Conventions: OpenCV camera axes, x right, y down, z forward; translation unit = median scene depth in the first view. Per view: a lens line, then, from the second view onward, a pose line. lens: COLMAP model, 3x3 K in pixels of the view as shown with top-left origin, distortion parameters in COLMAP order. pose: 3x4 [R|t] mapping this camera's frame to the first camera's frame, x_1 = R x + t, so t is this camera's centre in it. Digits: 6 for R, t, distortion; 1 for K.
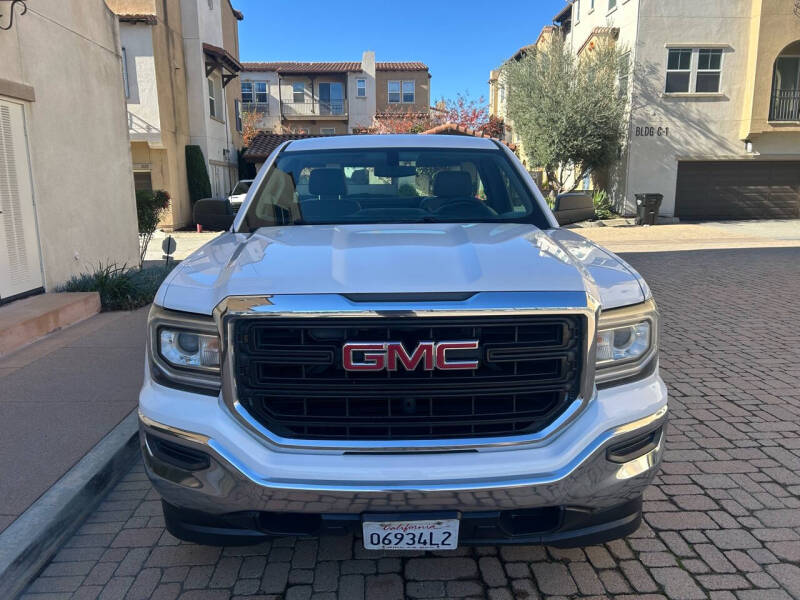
lens RADIAL K [[600.3, 0, 394.8], [0, 600.3, 303.4], [0, 0, 1]] dist [0.061113, -0.066268]
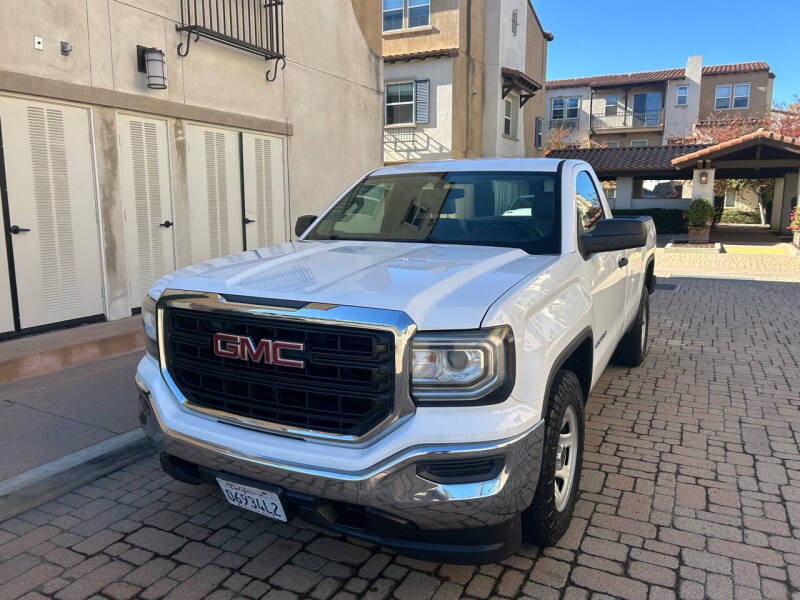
lens RADIAL K [[600.3, 0, 406.2], [0, 600.3, 292.9], [0, 0, 1]] dist [0.061113, -0.066268]
pose [[0.878435, 0.083593, -0.470493, 0.343190], [-0.101677, 0.994731, -0.013102, -0.016322], [0.466919, 0.059347, 0.882306, 0.023934]]
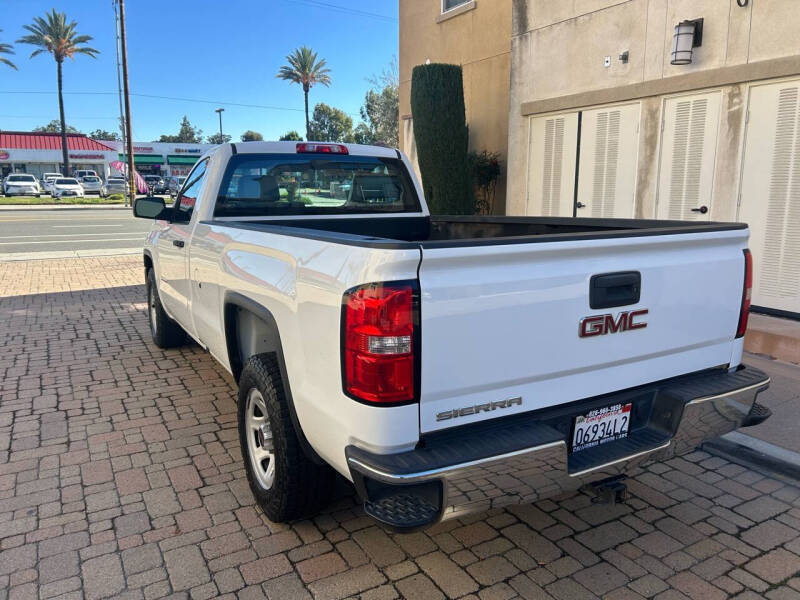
lens RADIAL K [[600.3, 0, 404.4], [0, 600.3, 295.5], [0, 0, 1]] dist [0.061113, -0.066268]
pose [[-0.883120, 0.097608, -0.458881, 0.329143], [-0.077818, 0.934092, 0.348449, -0.371091], [0.462648, 0.343432, -0.817320, 1.846691]]
